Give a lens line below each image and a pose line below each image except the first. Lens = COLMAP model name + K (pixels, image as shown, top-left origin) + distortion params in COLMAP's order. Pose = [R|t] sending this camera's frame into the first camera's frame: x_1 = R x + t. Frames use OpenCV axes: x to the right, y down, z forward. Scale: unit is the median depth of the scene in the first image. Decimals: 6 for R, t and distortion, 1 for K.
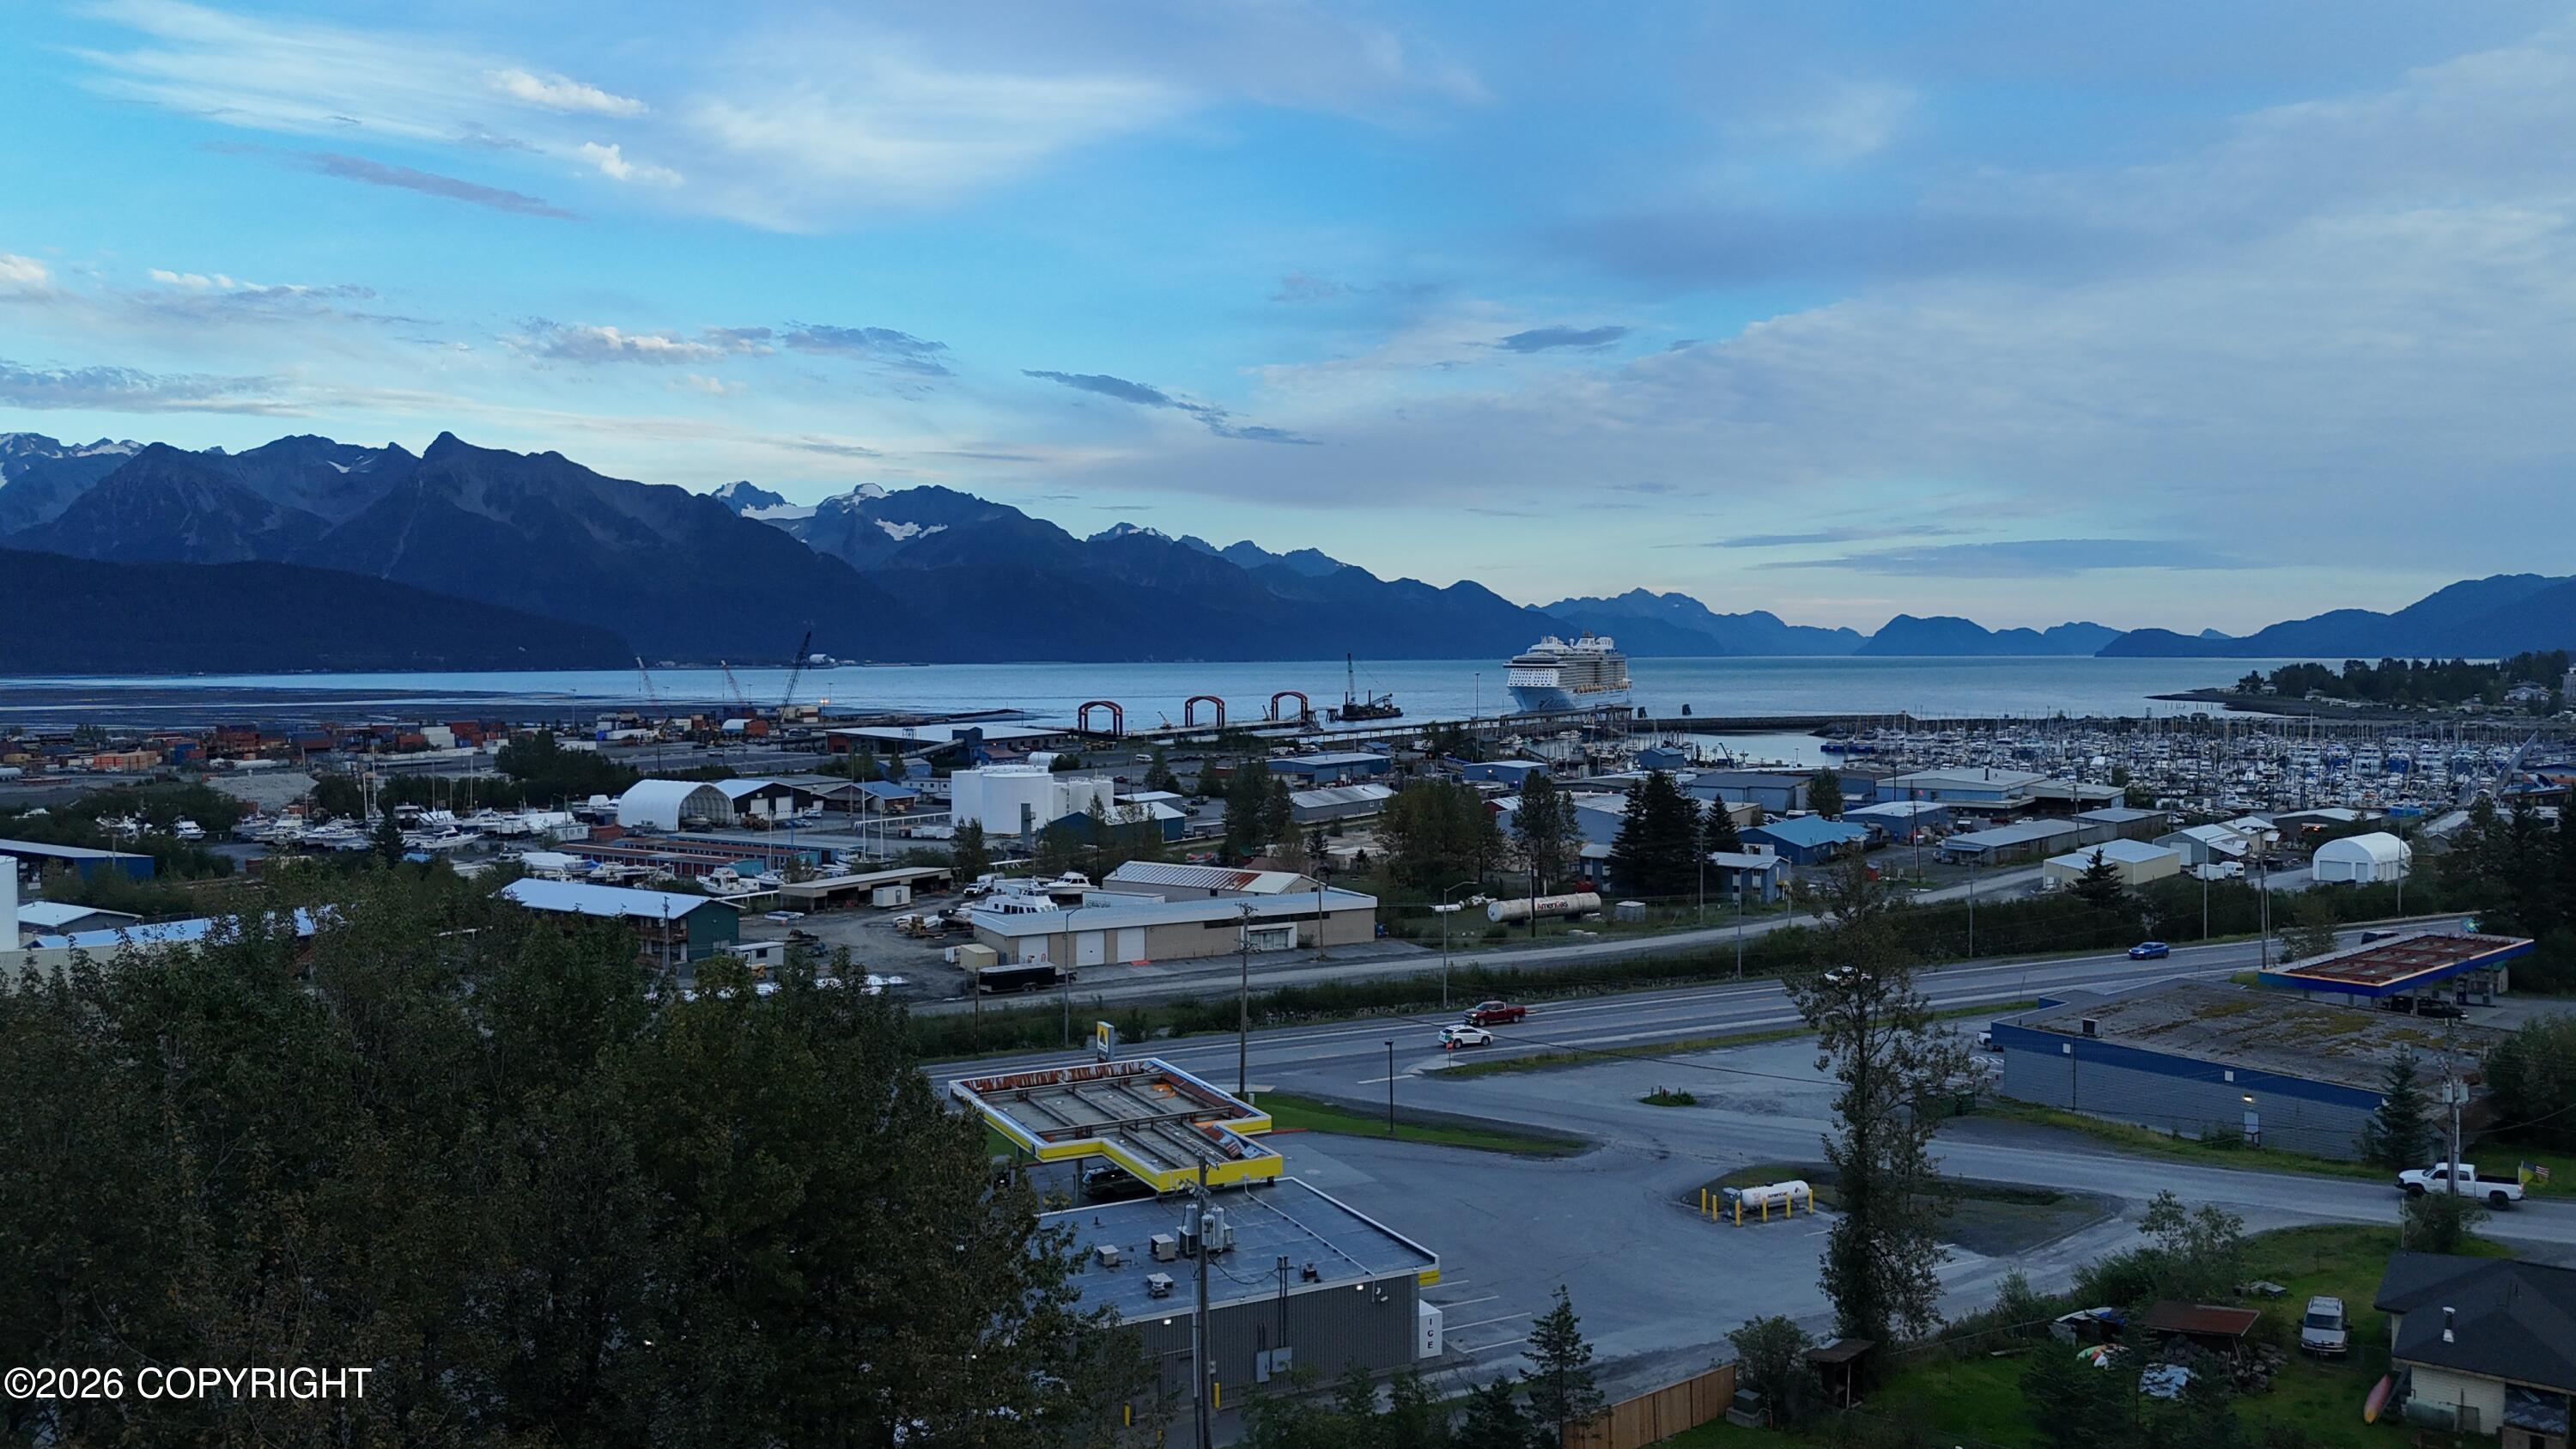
lens RADIAL K [[1905.0, 0, 1293.9], [0, 1905.0, 715.8], [0, 0, 1]] dist [0.069305, -0.063923]
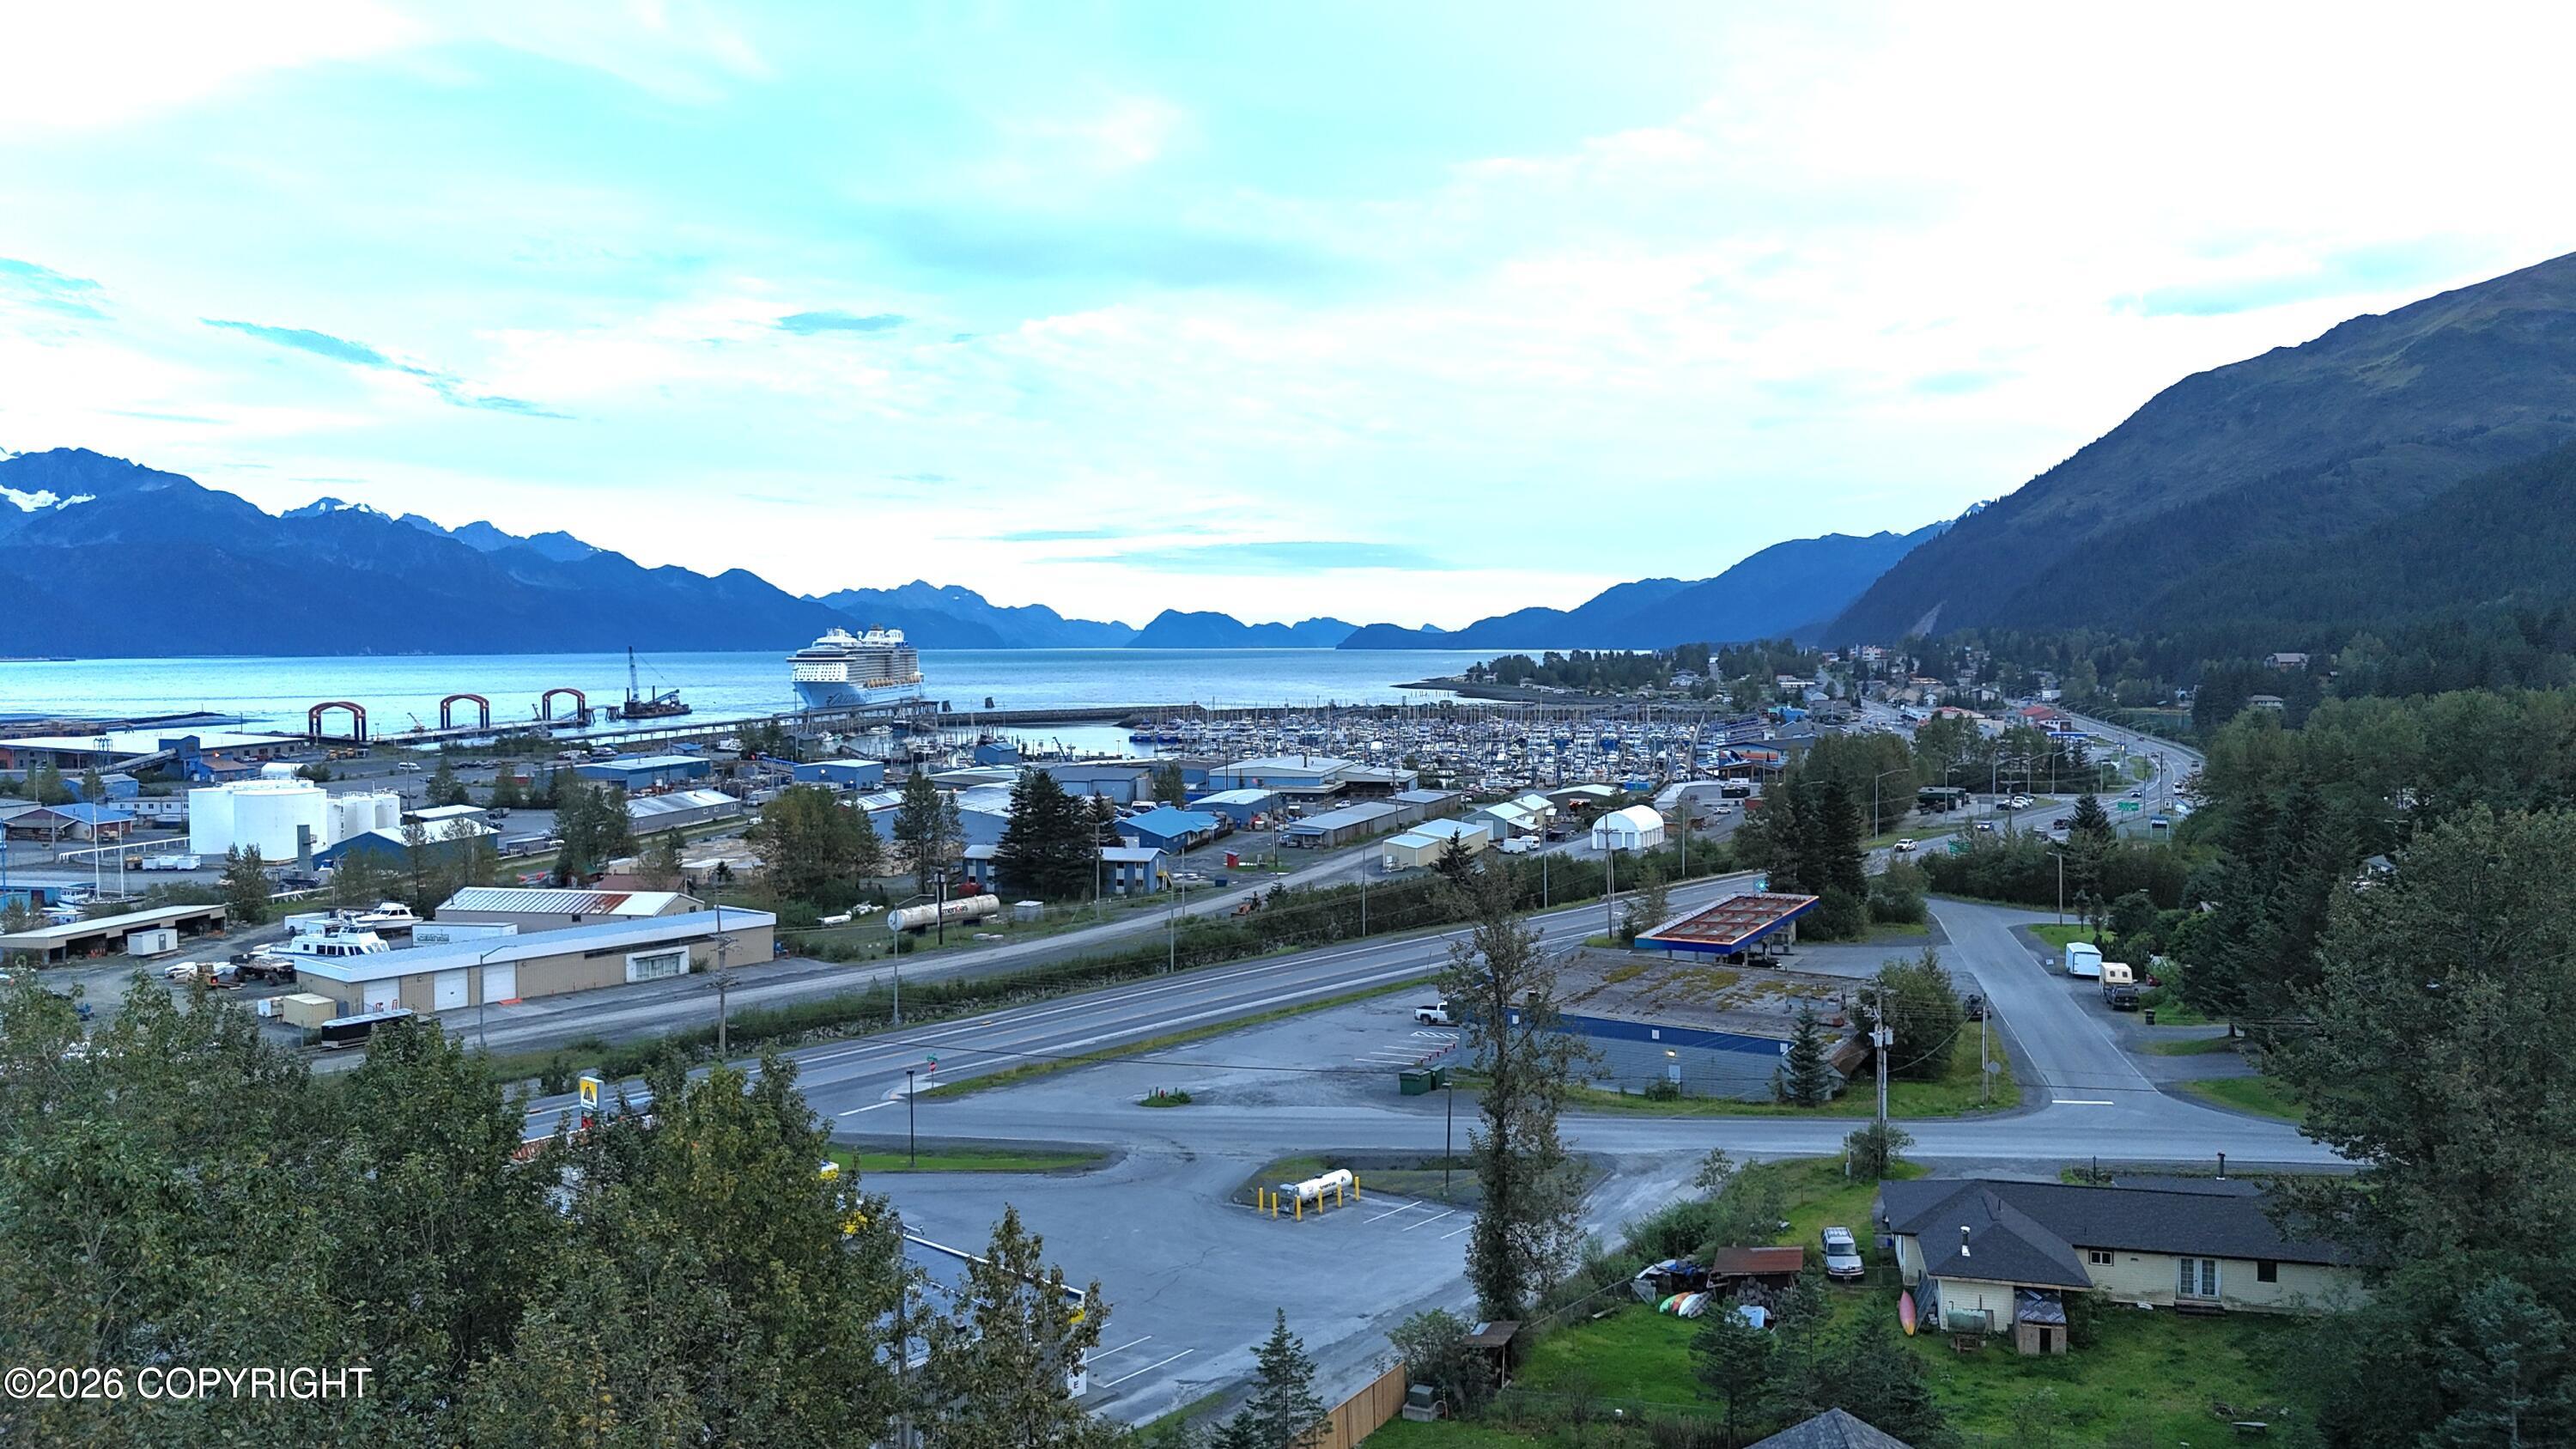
lens RADIAL K [[1905.0, 0, 1306.4], [0, 1905.0, 725.4], [0, 0, 1]] dist [0.069305, -0.063923]
pose [[0.928872, -0.017231, 0.369999, -0.052576], [0.013807, 0.999834, 0.011902, -0.004458], [-0.370143, -0.005947, 0.928956, 0.018403]]
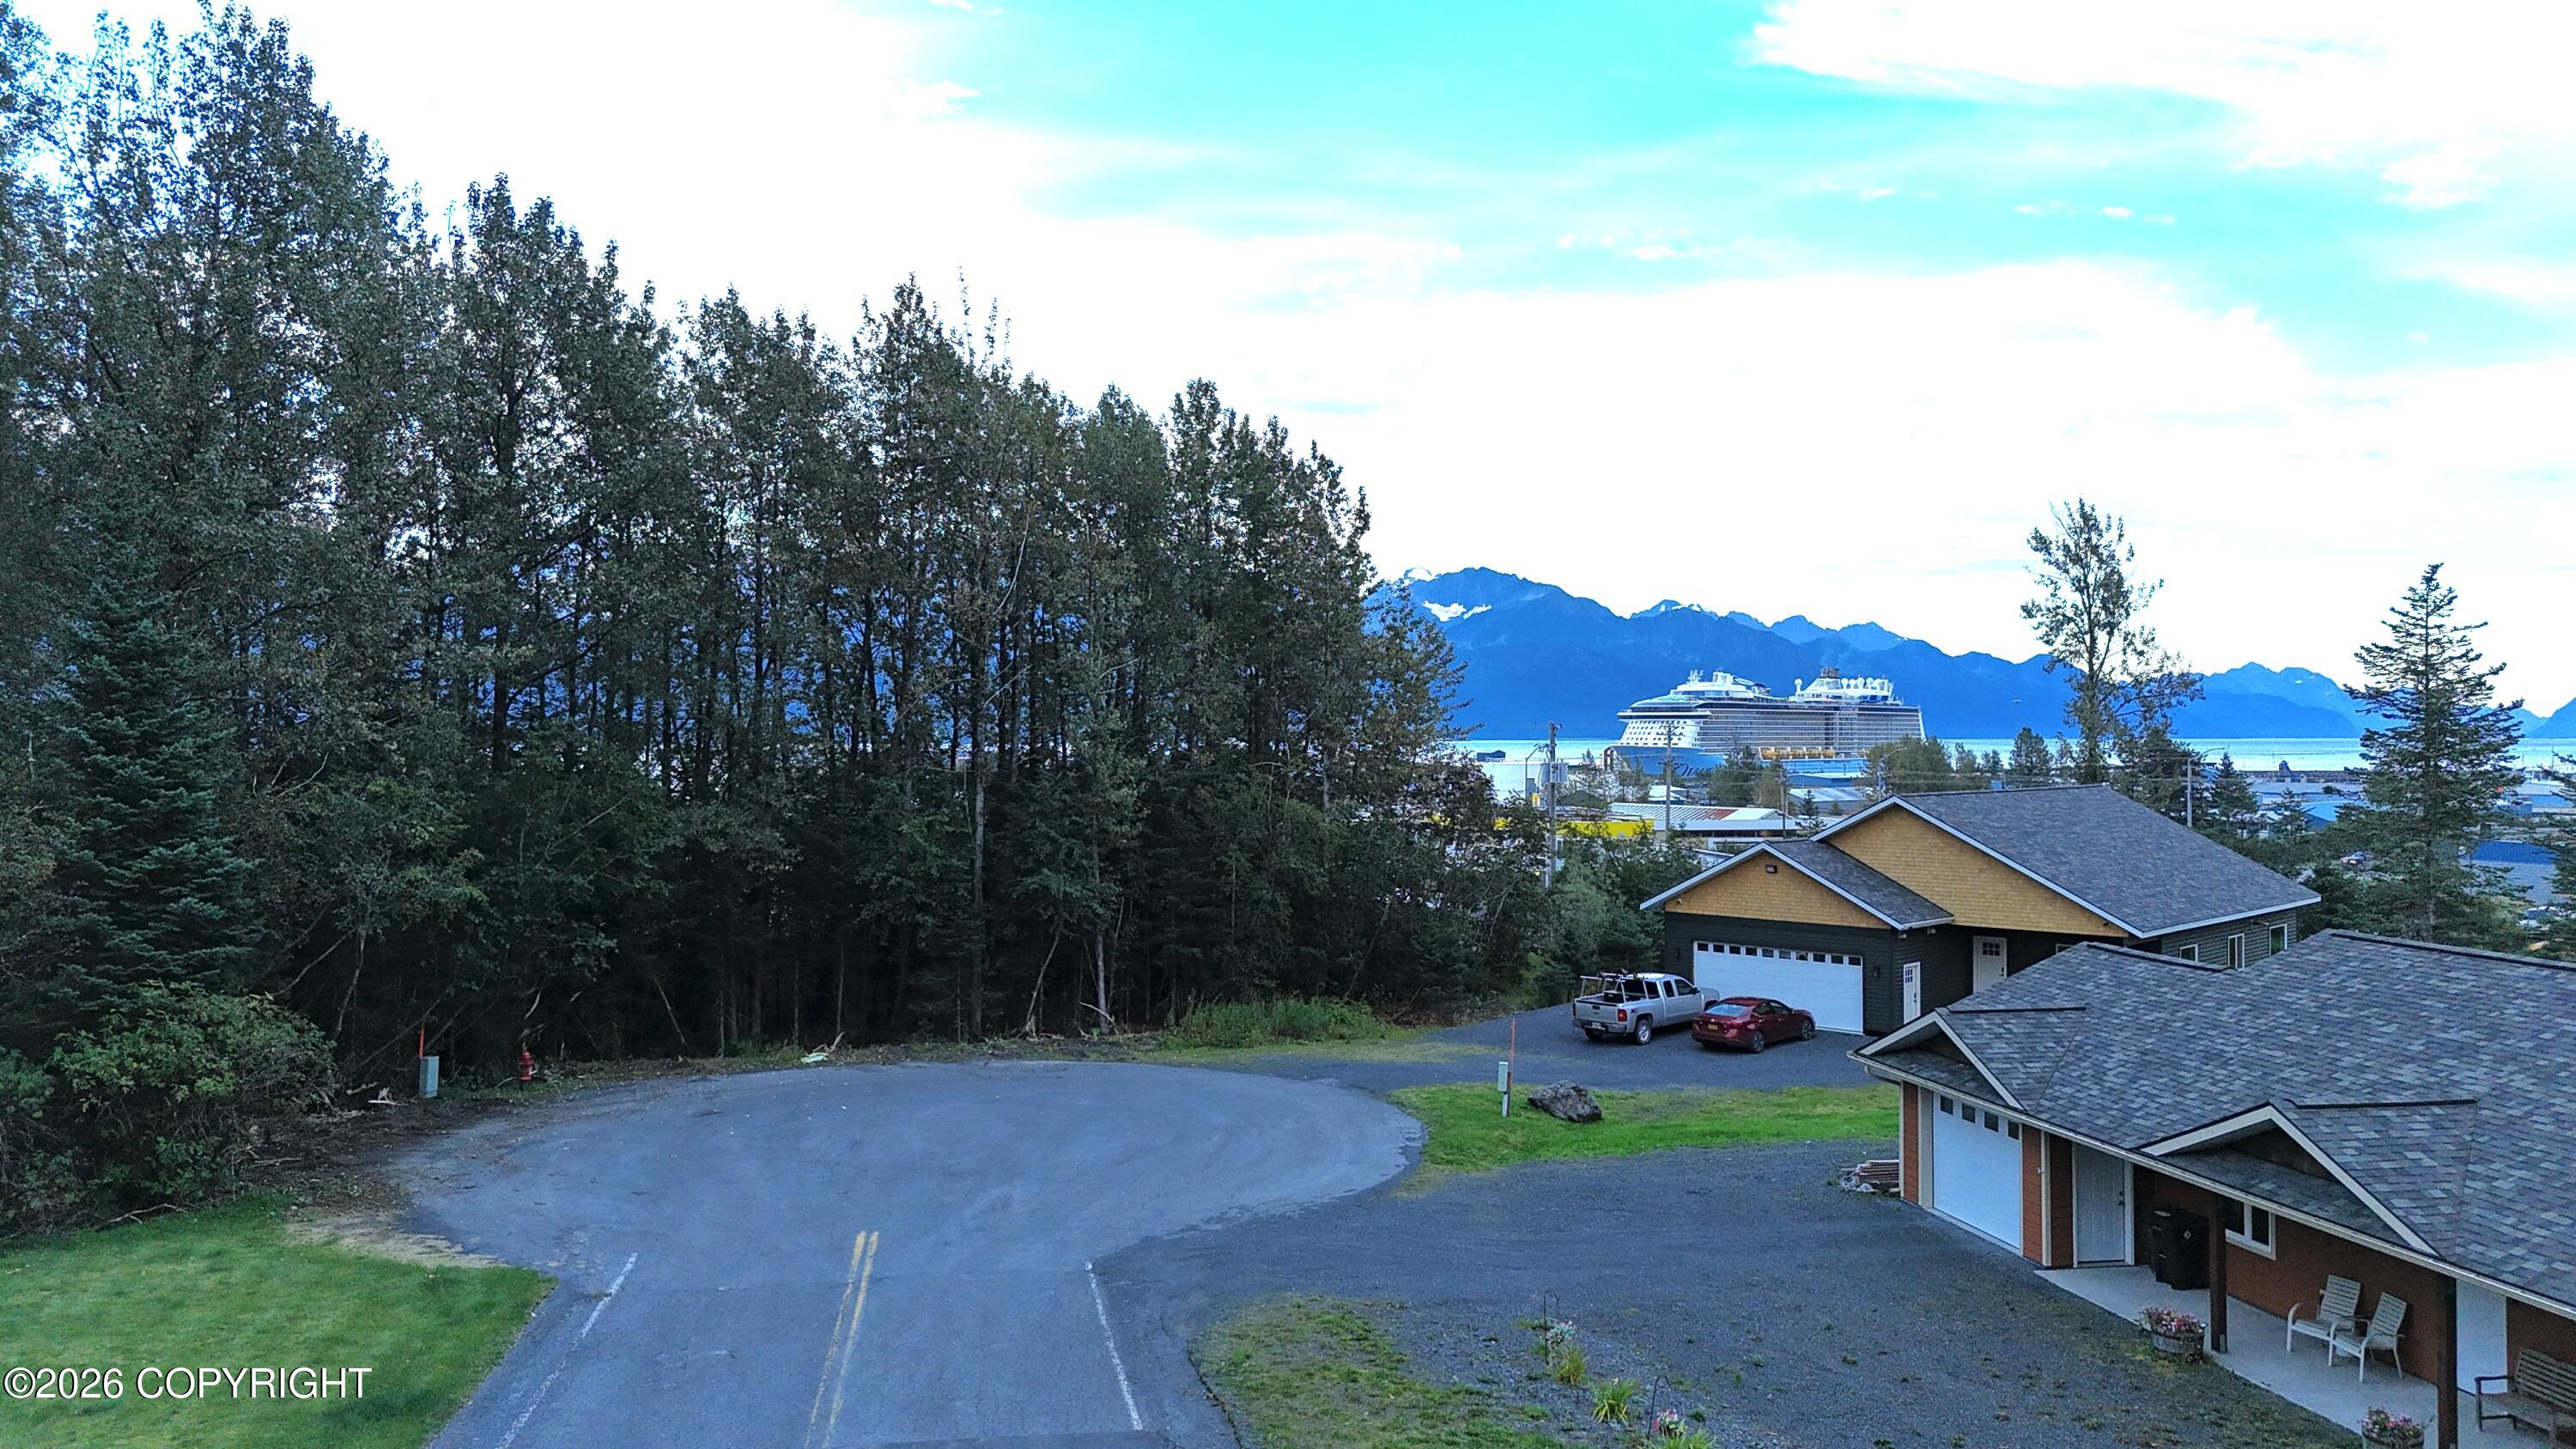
lens RADIAL K [[1905.0, 0, 1293.6], [0, 1905.0, 727.9], [0, 0, 1]] dist [0.069305, -0.063923]
pose [[0.960142, 0.000139, -0.279514, 0.040828], [-0.010441, 0.999320, -0.035368, 0.073337], [0.279319, 0.036877, 0.959490, -0.097362]]
